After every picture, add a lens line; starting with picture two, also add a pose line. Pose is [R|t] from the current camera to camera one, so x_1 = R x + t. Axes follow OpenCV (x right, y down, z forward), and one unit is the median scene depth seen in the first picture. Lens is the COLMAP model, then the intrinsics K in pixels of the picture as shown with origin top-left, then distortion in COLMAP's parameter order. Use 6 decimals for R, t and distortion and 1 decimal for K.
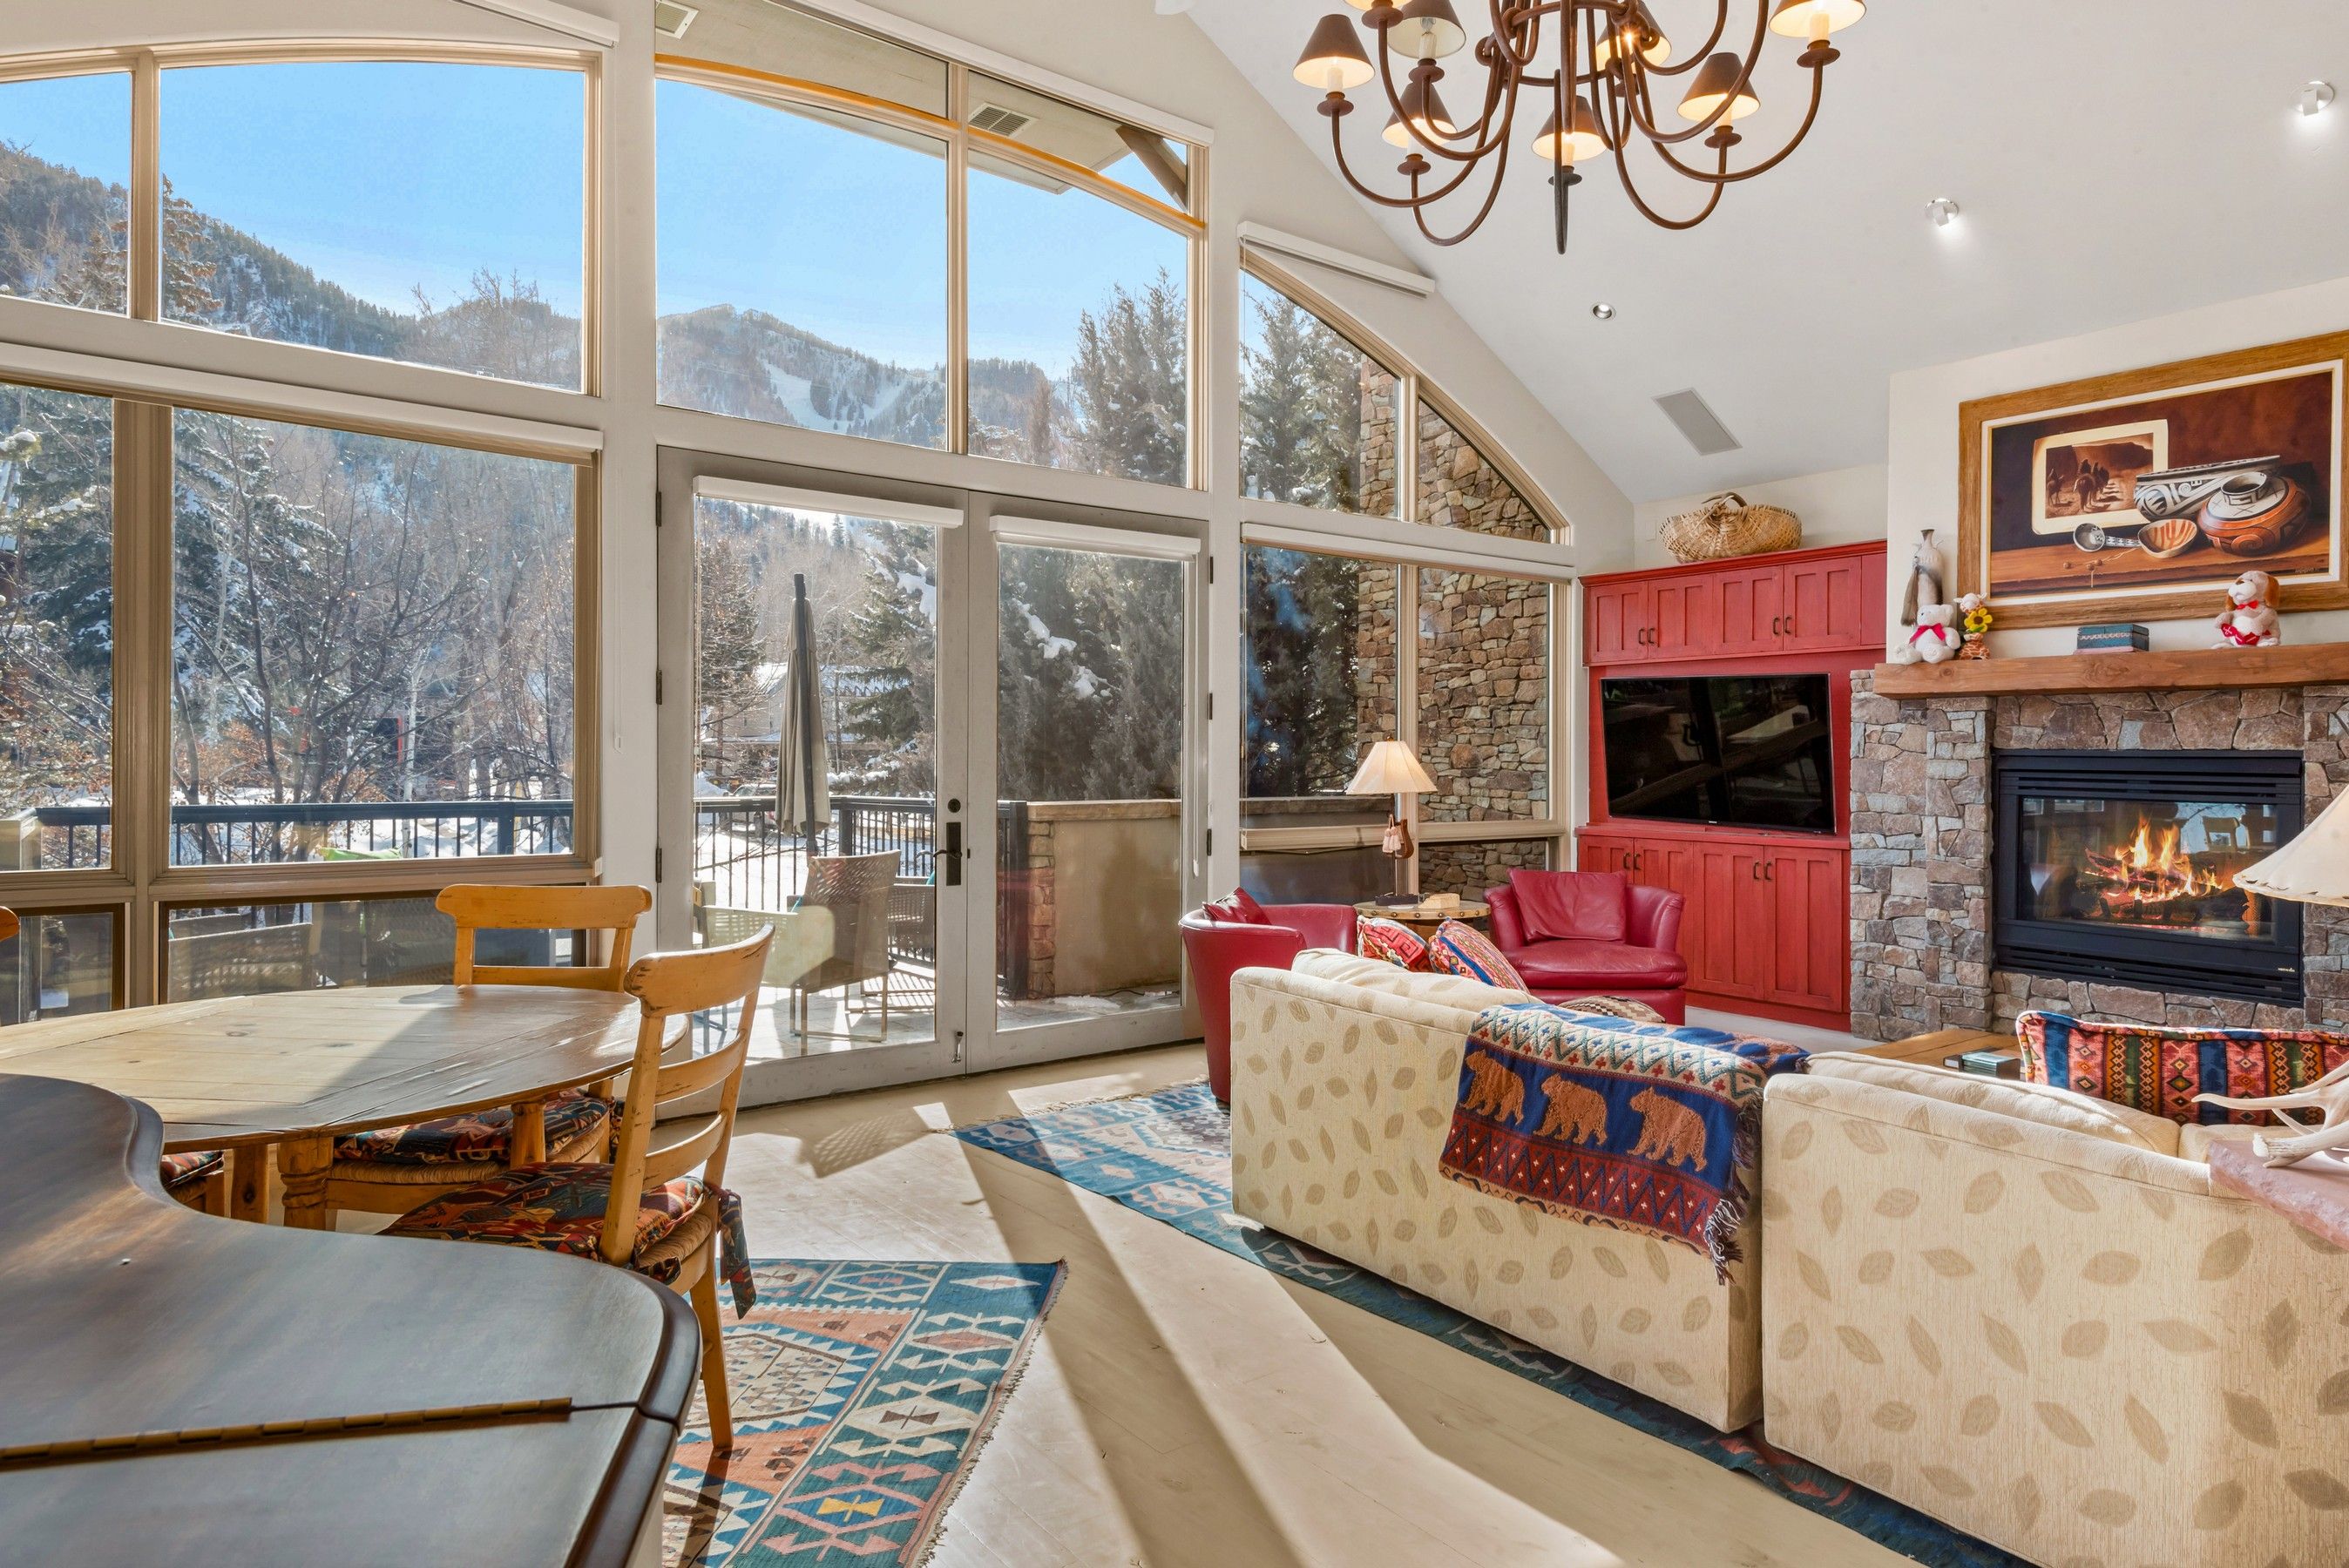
lens RADIAL K [[1401.8, 0, 1239.5], [0, 1401.8, 758.2], [0, 0, 1]] dist [0.050044, -0.030562]
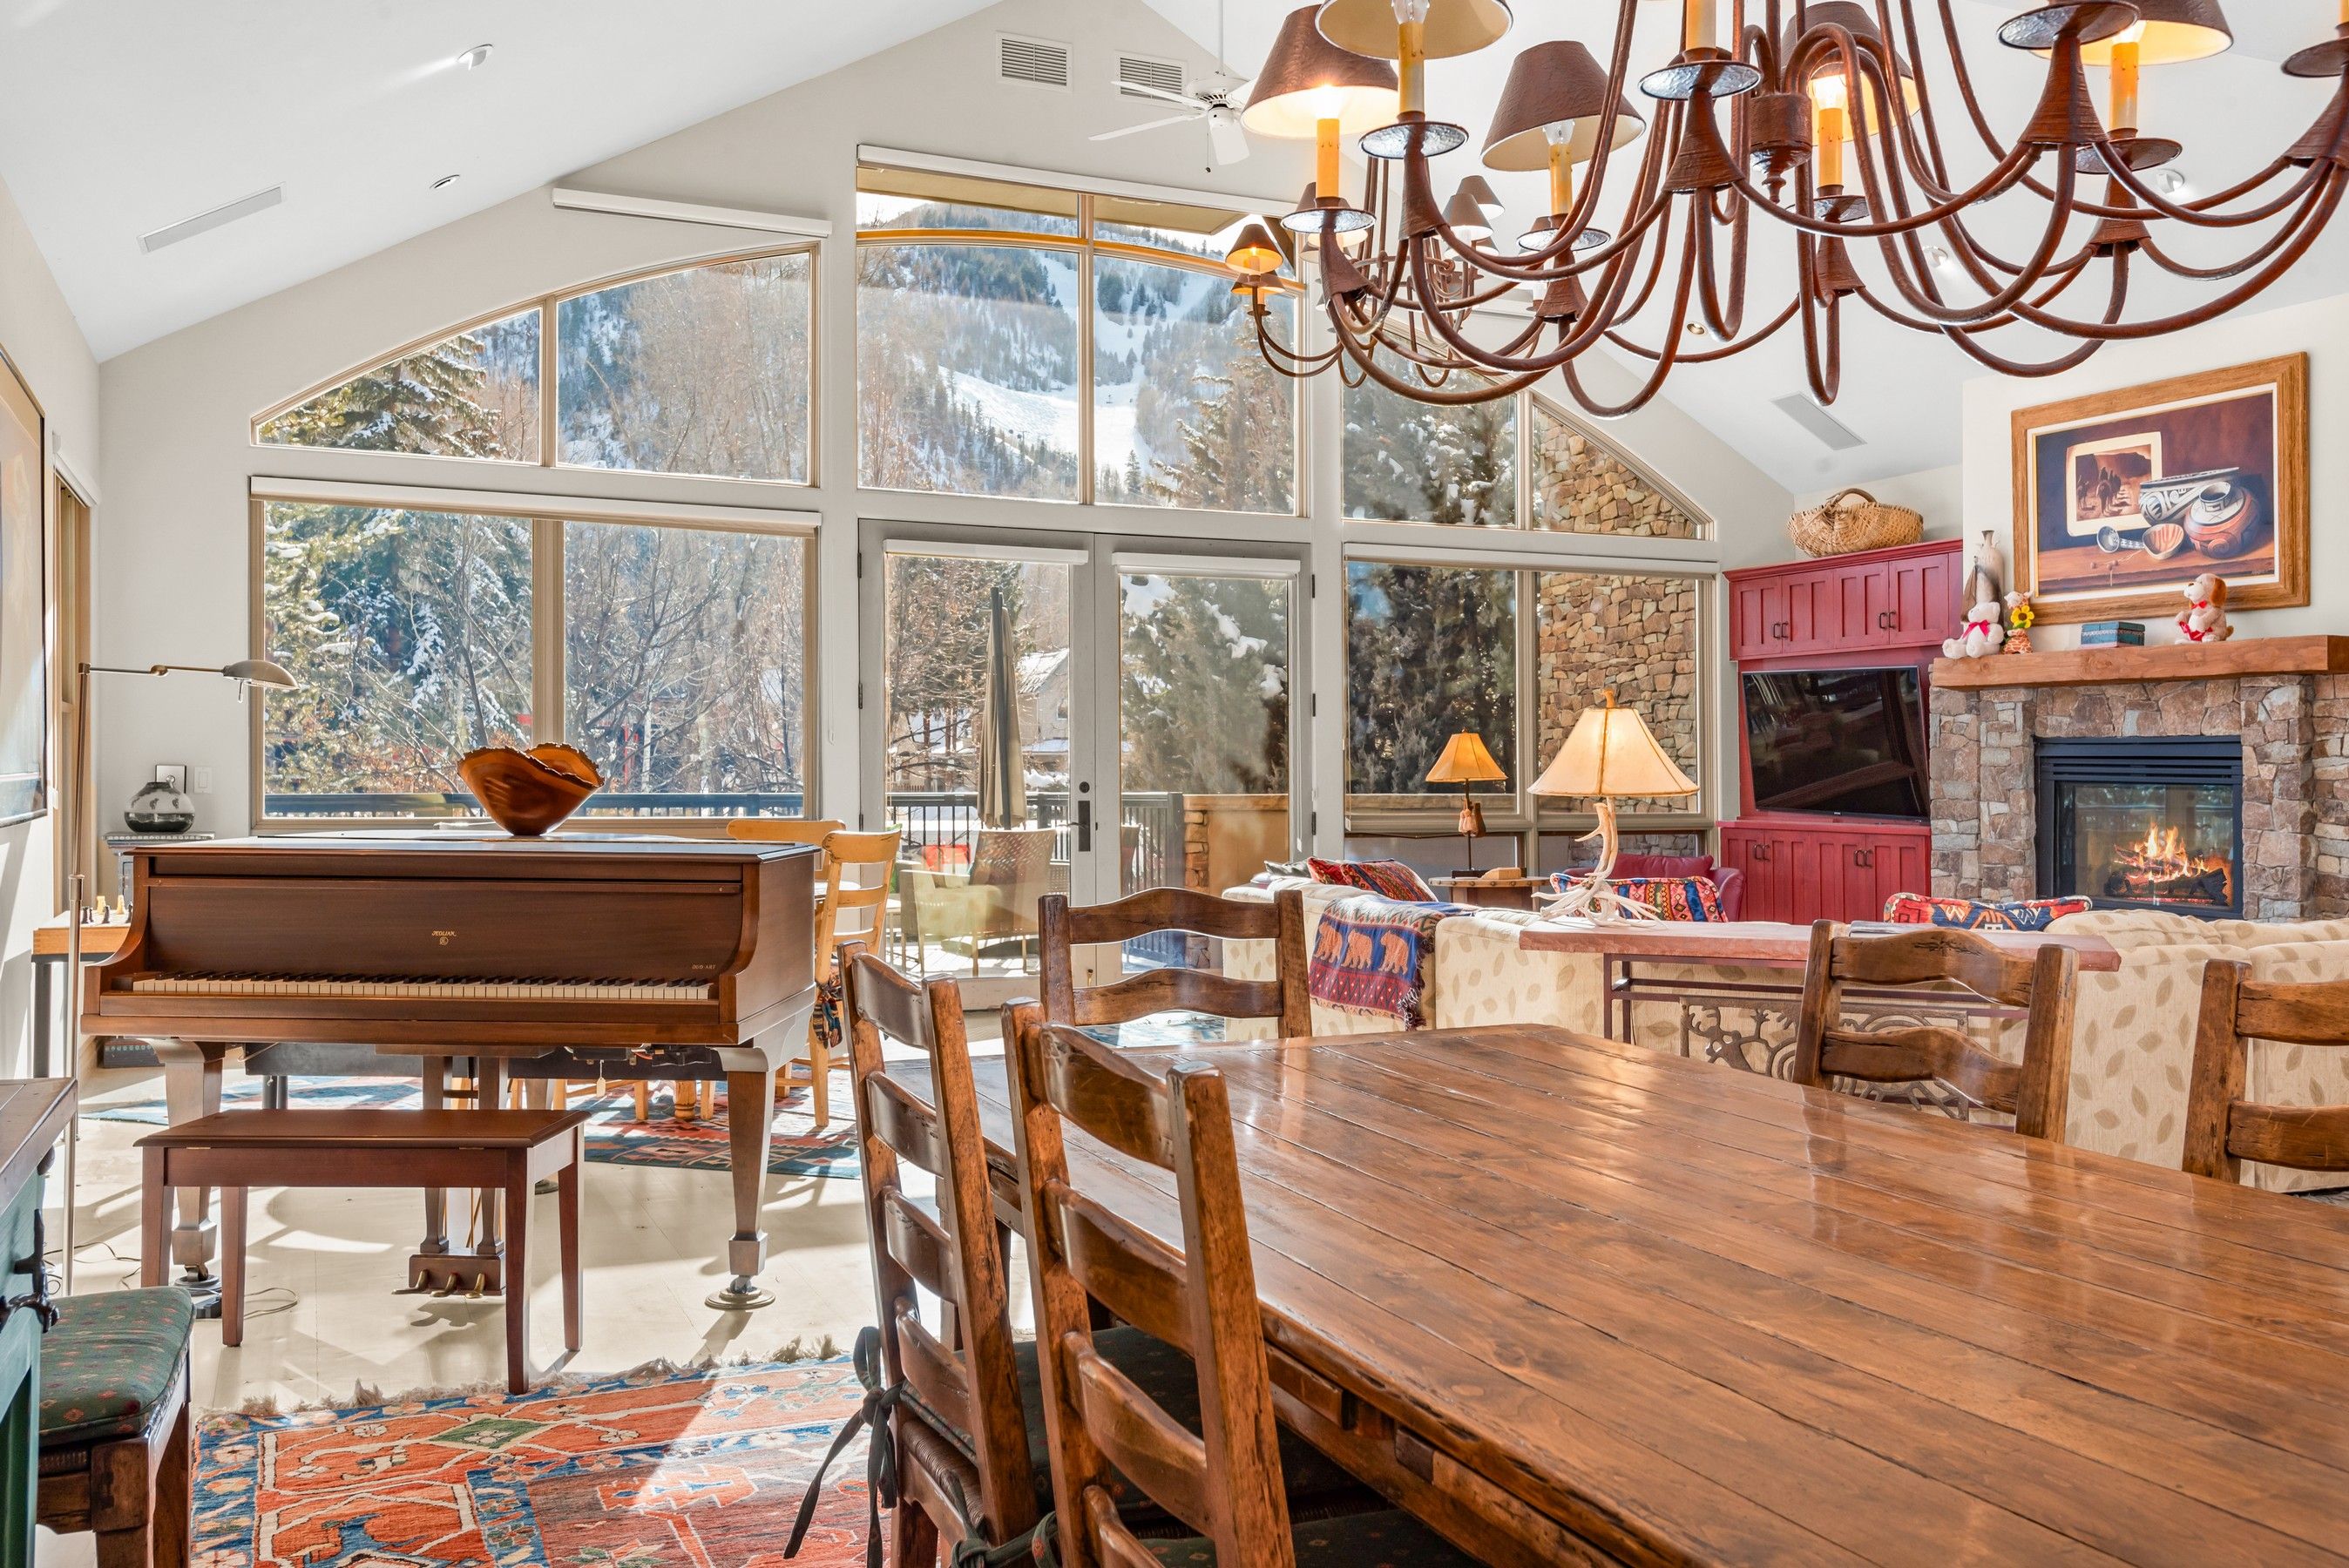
lens RADIAL K [[1967.7, 0, 1168.4], [0, 1967.7, 709.2], [0, 0, 1]] dist [0.070315, -0.086137]
pose [[0.966419, -0.009541, -0.256793, 0.293914], [0.000830, 0.999421, -0.034011, 0.022649], [0.256969, 0.032656, 0.965868, -0.617391]]
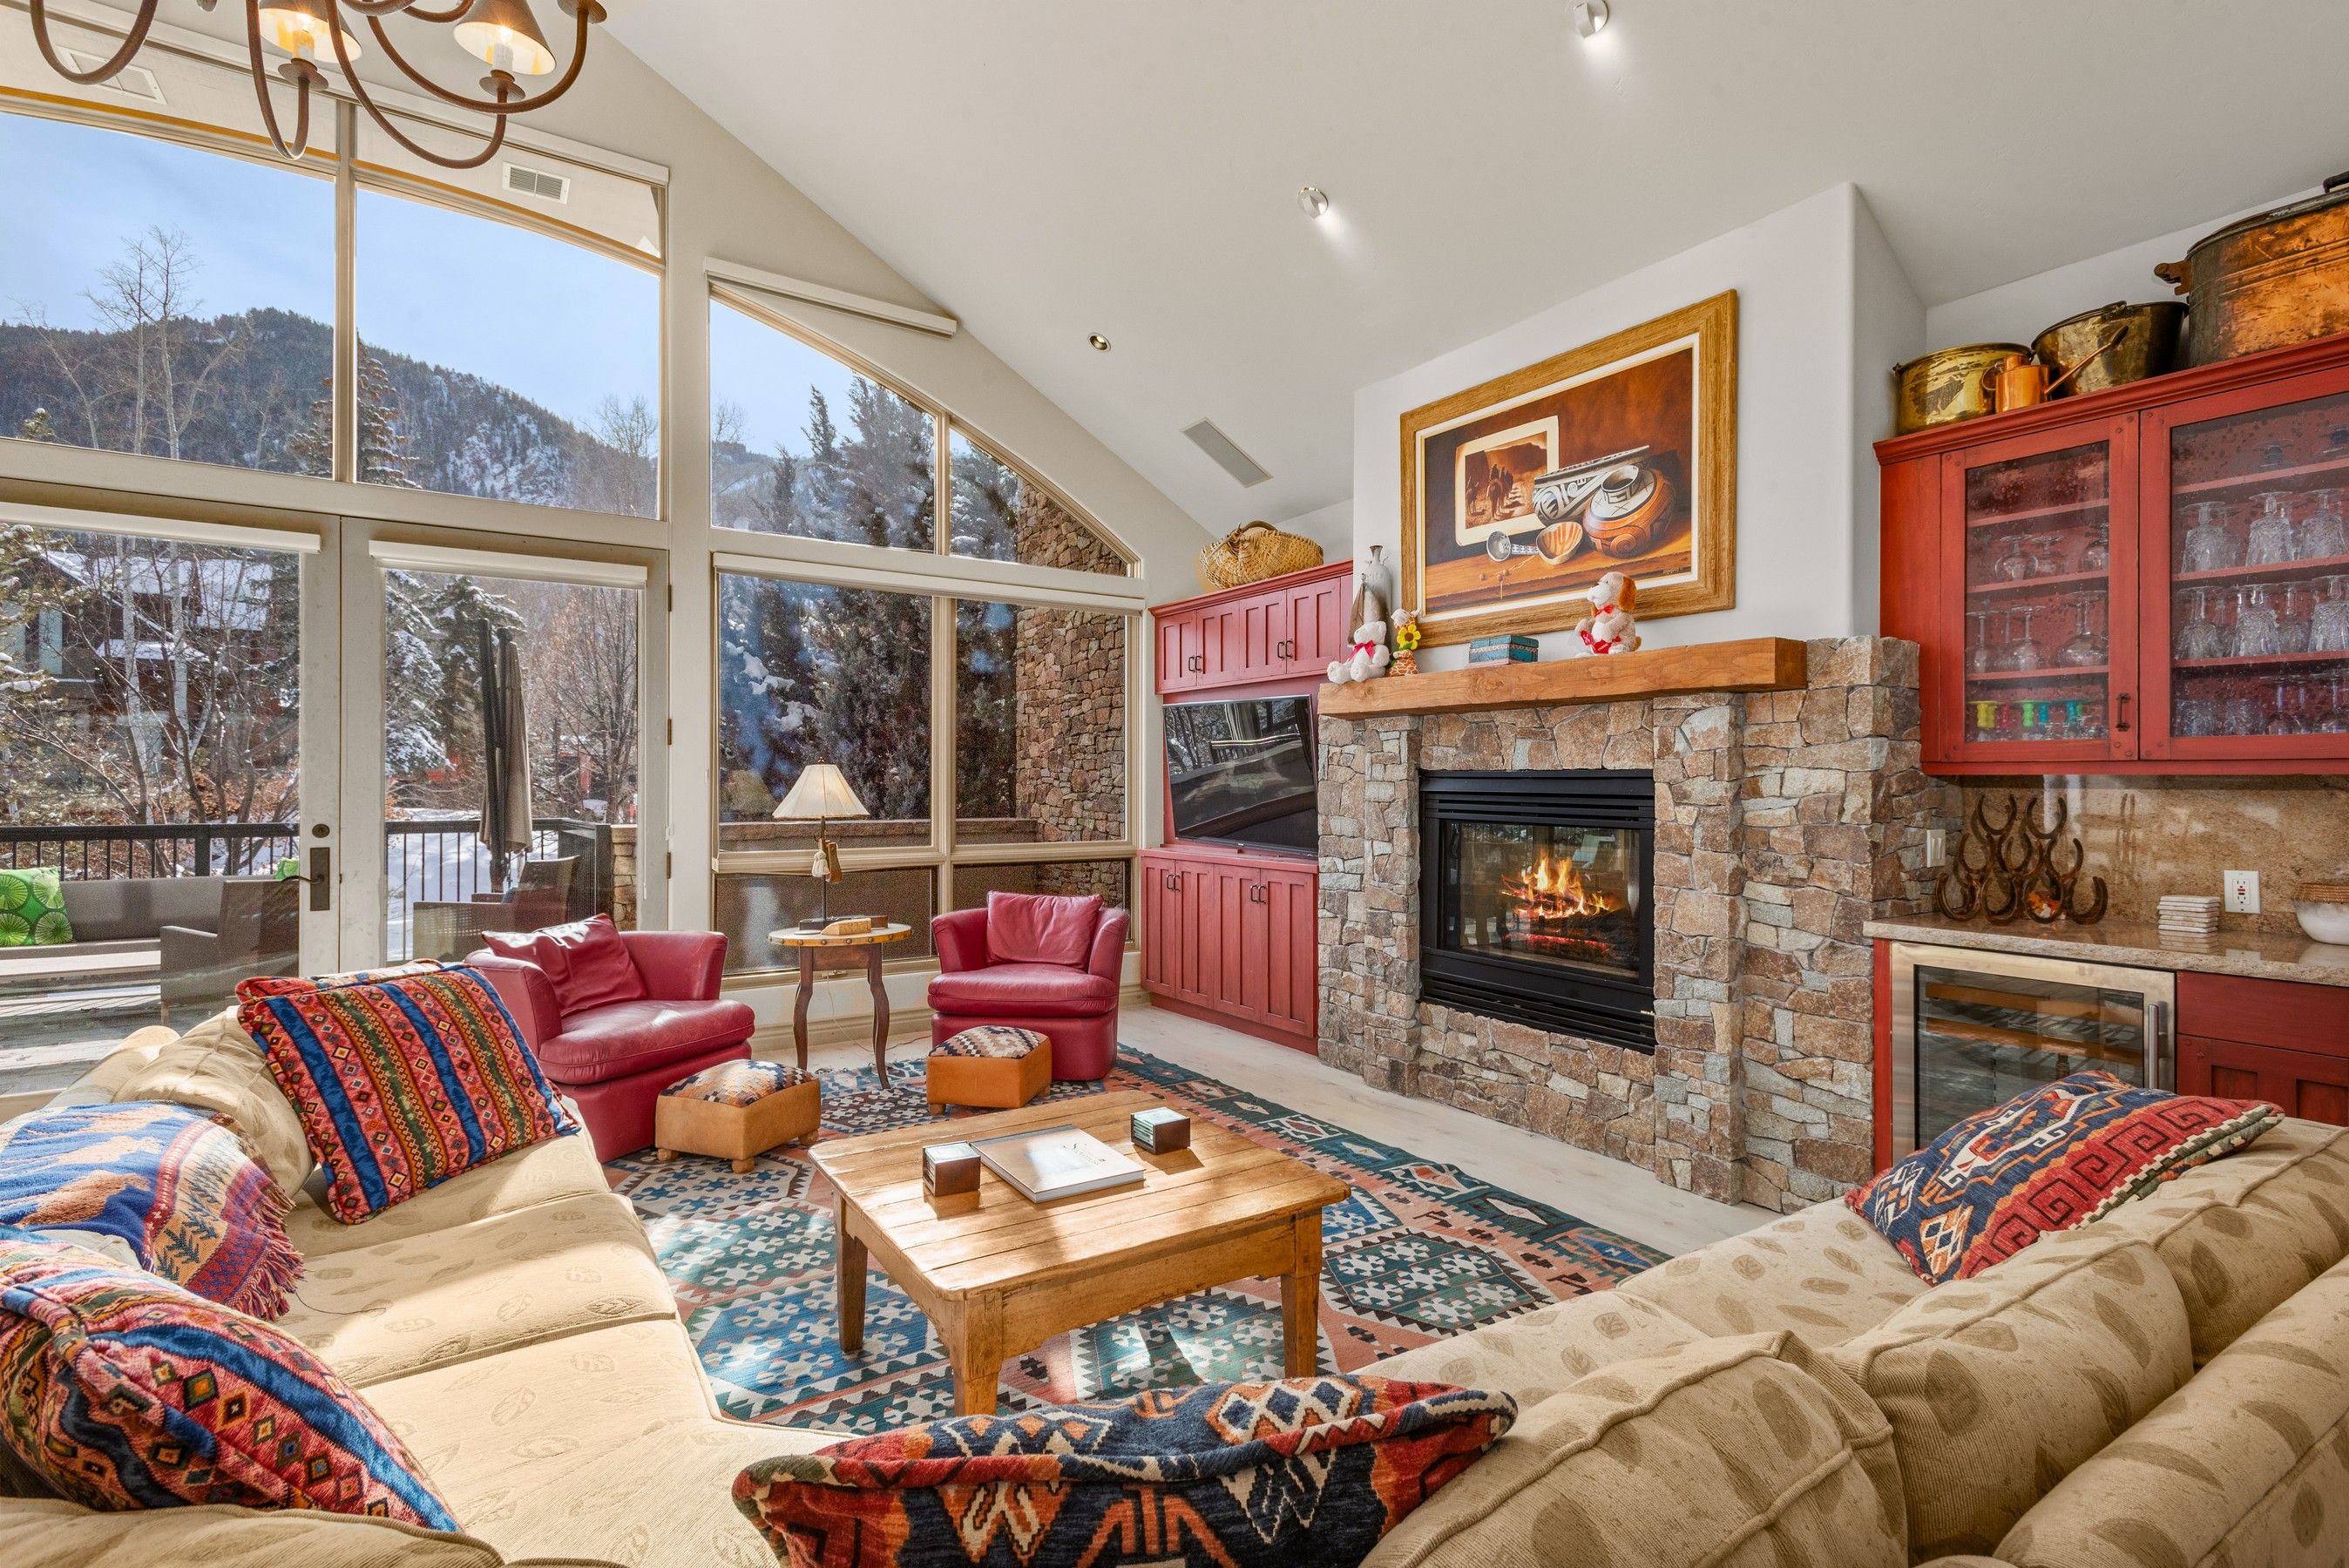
lens RADIAL K [[1110.9, 0, 1174.5], [0, 1110.9, 784.0], [0, 0, 1]] dist [0.014870, -0.001585]
pose [[0.996488, -0.003003, -0.083683, 0.438751], [0.002928, 0.999995, -0.001019, 0.003066], [0.083685, 0.000771, 0.996492, 0.241113]]
